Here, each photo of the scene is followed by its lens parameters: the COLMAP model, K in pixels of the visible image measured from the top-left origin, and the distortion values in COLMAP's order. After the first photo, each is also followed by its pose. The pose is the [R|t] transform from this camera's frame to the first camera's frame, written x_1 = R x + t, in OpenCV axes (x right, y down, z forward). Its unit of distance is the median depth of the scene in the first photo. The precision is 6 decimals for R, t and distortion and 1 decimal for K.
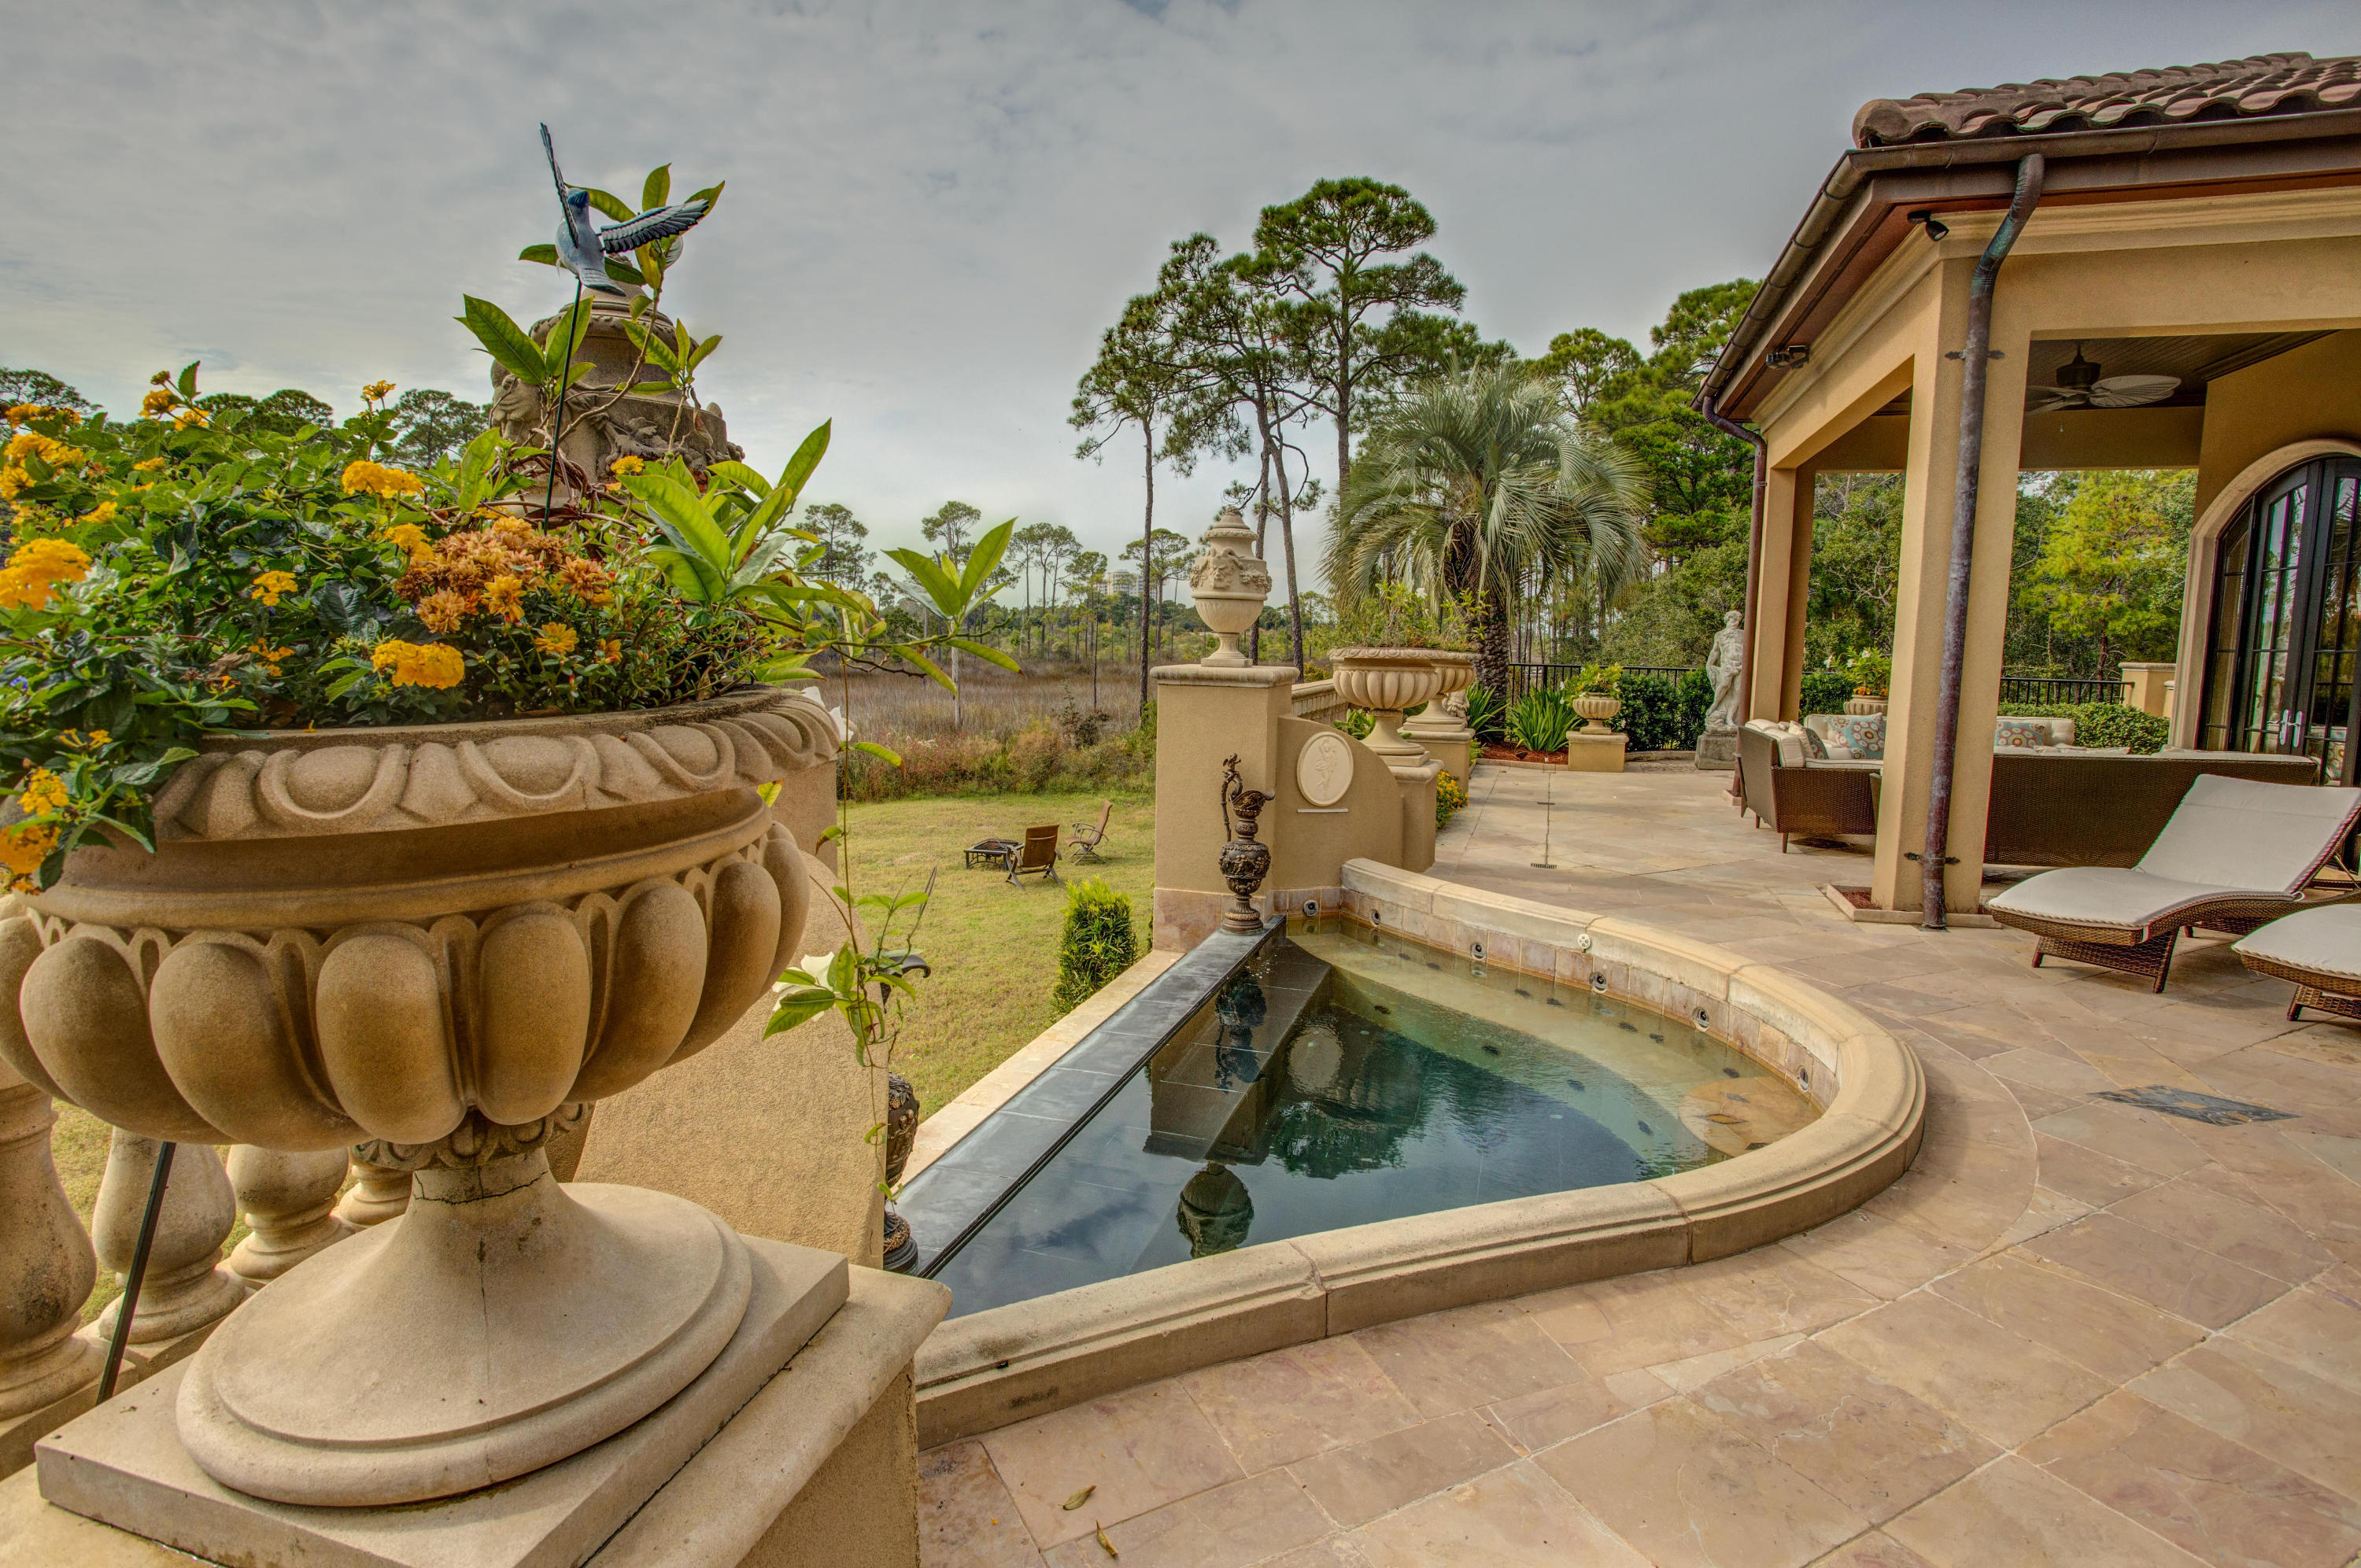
lens RADIAL K [[1219.1, 0, 1188.9], [0, 1219.1, 768.9], [0, 0, 1]] dist [-0.044208, 0.007200]
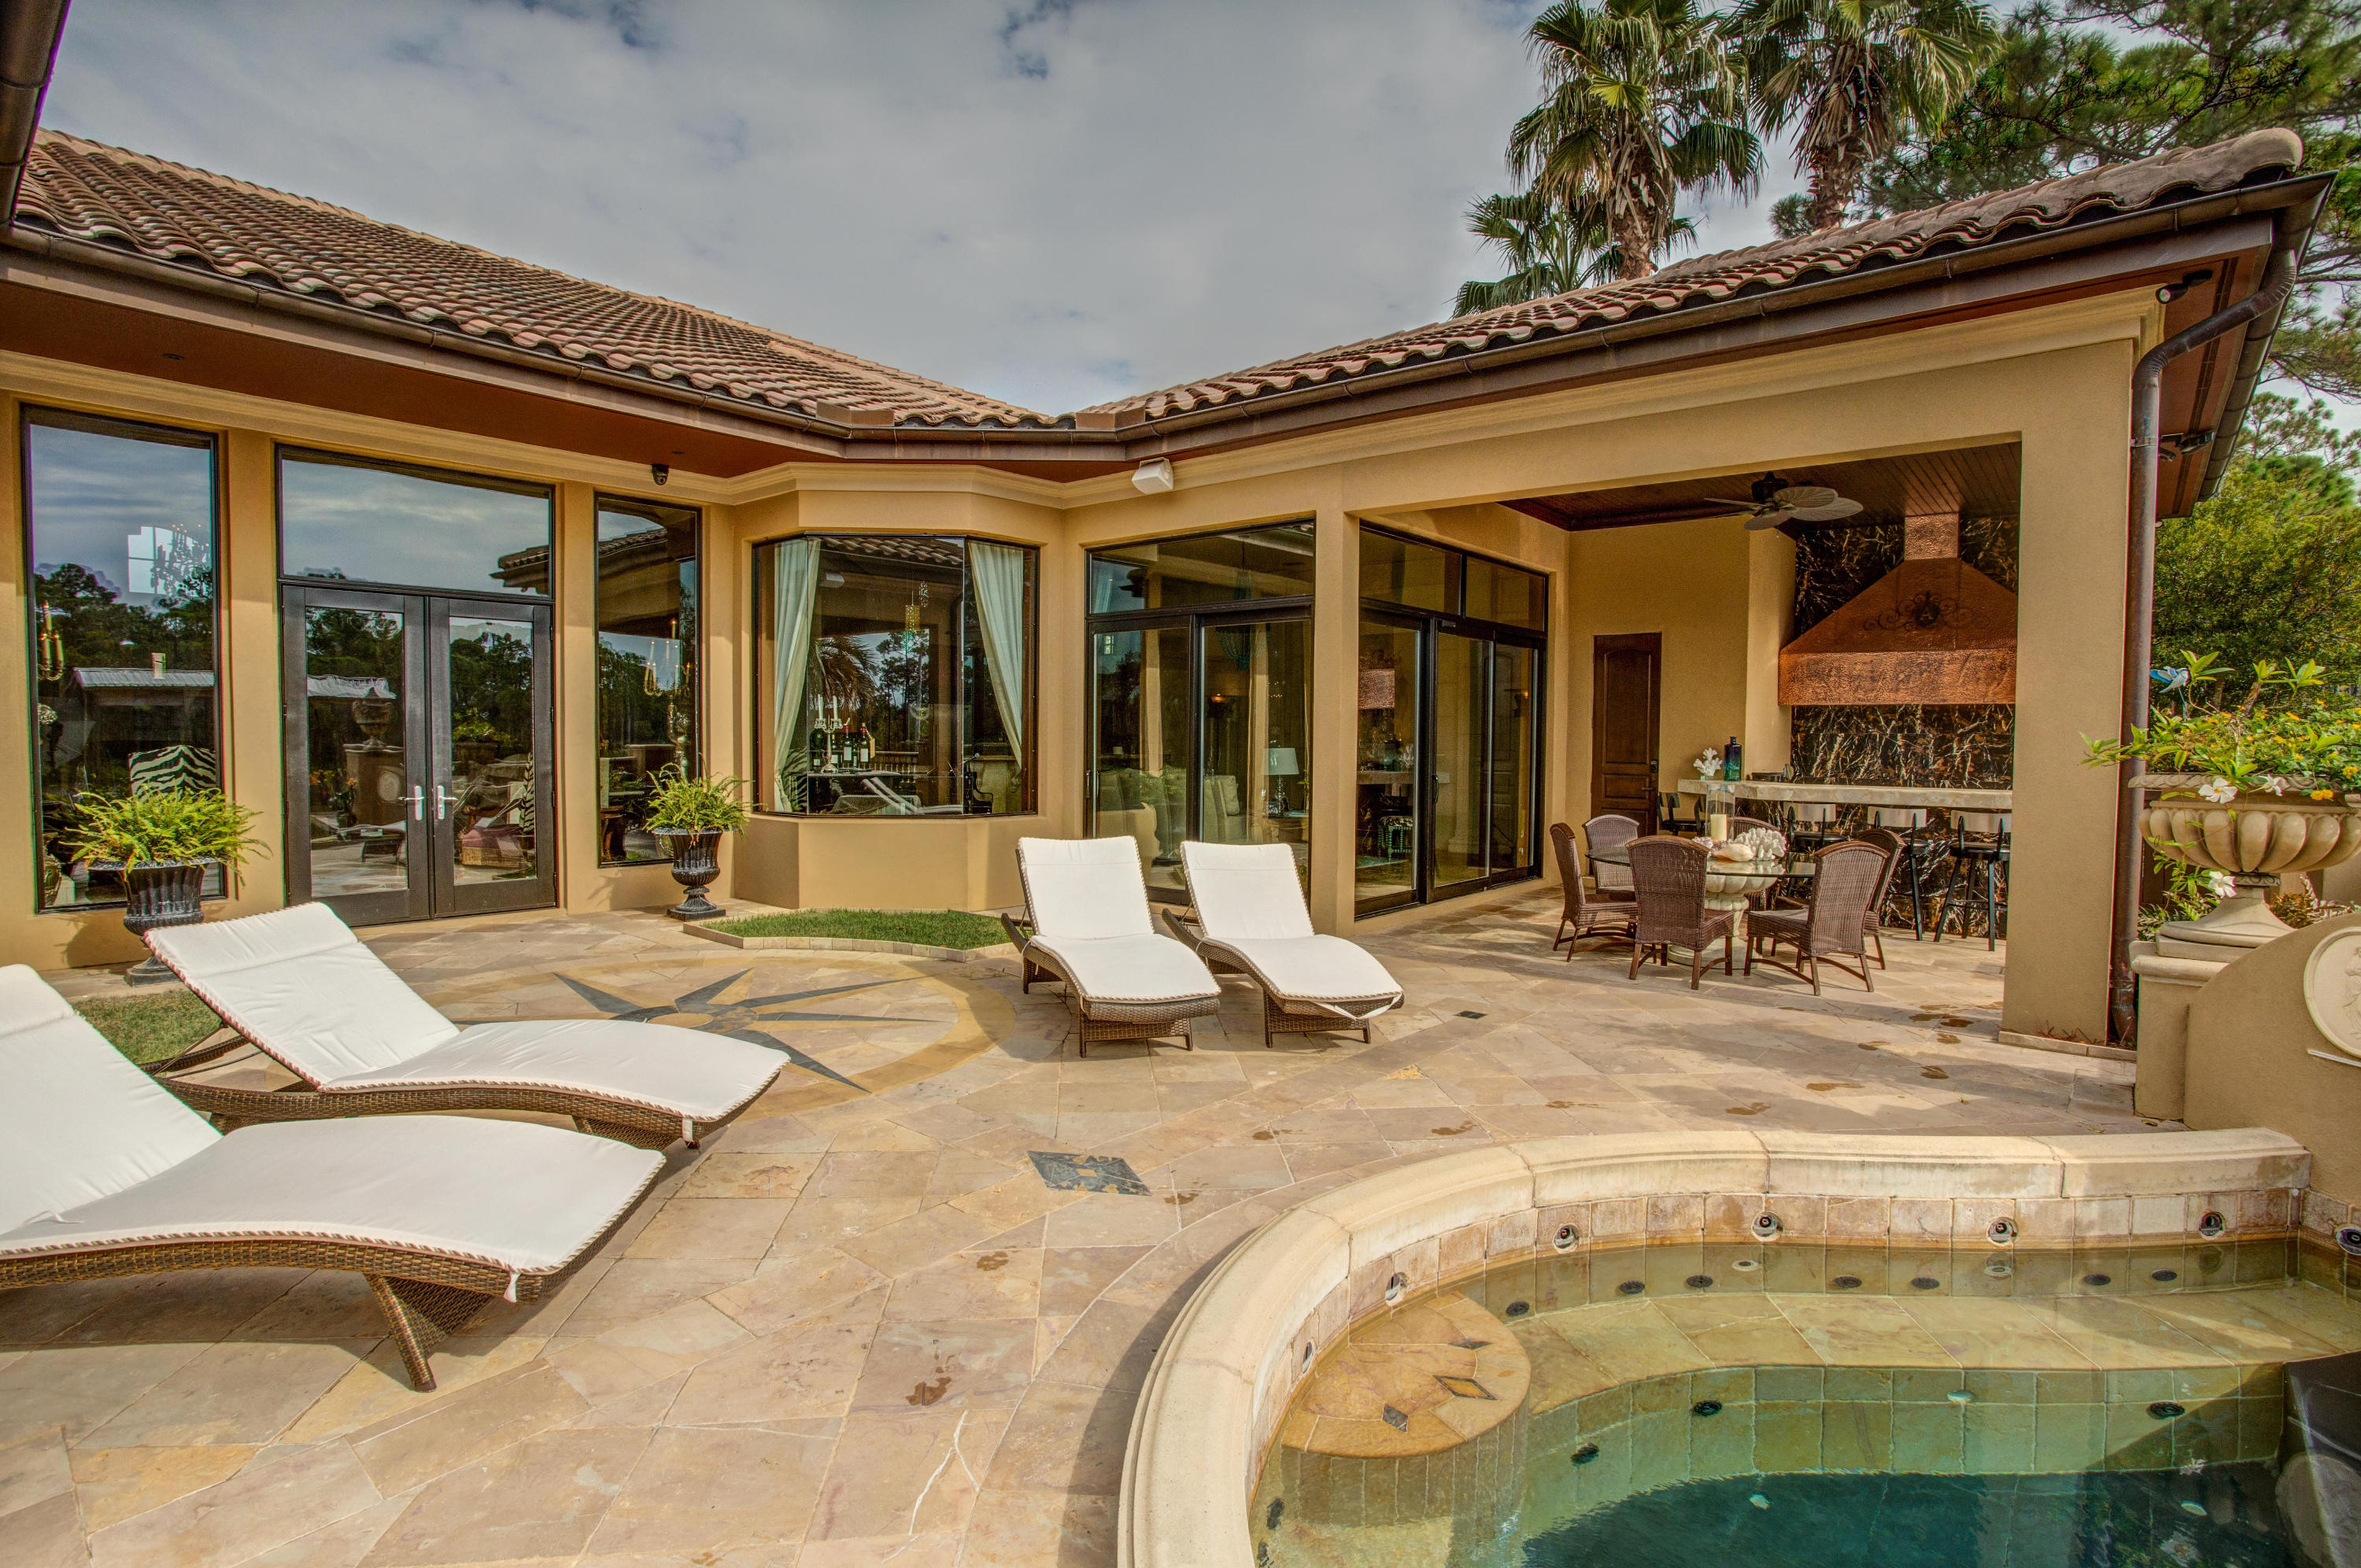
lens RADIAL K [[1159.7, 0, 1188.5], [0, 1159.7, 787.0], [0, 0, 1]] dist [-0.055540, 0.017994]
pose [[-0.914361, -0.042560, 0.402658, 0.100820], [0.020577, 0.988291, 0.151185, -0.053018], [-0.404378, 0.146523, -0.902779, 0.488770]]
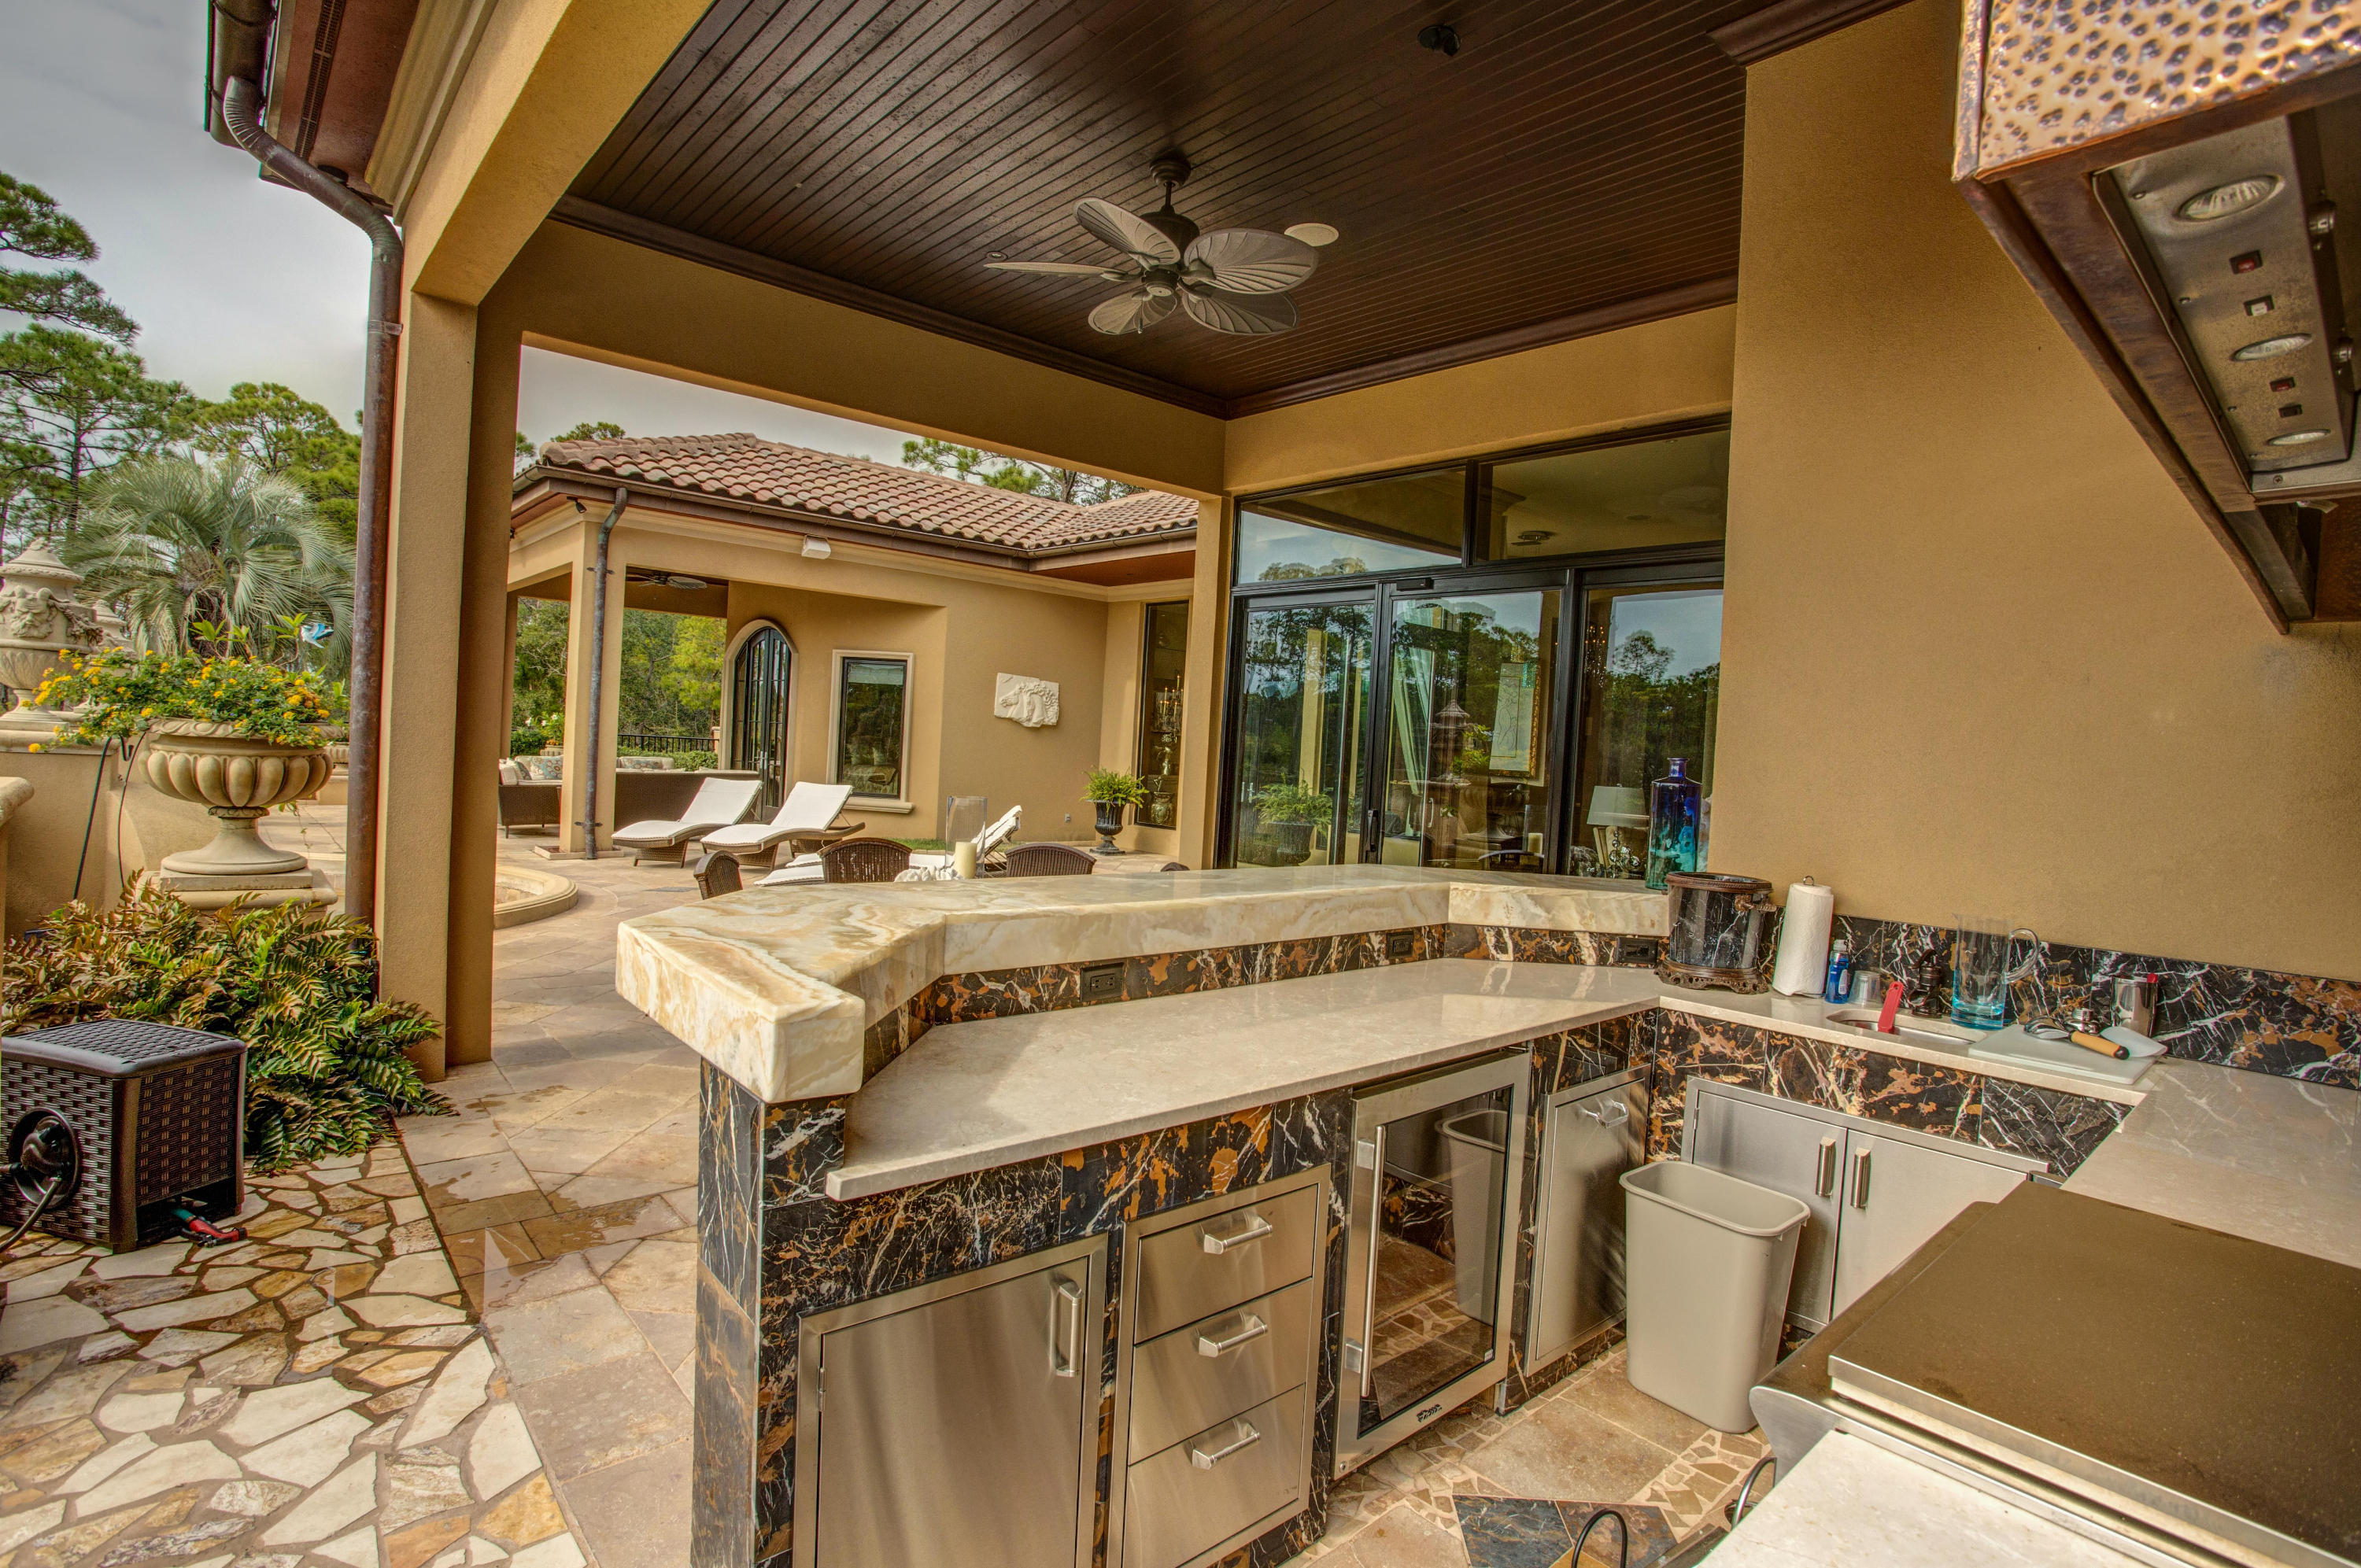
lens RADIAL K [[1159.7, 0, 1192.6], [0, 1159.7, 775.4], [0, 0, 1]] dist [-0.055540, 0.017994]
pose [[0.527251, -0.012612, 0.849616, -0.090378], [0.048872, 0.998685, -0.015504, 0.015159], [-0.848303, 0.049697, 0.527174, -0.167662]]
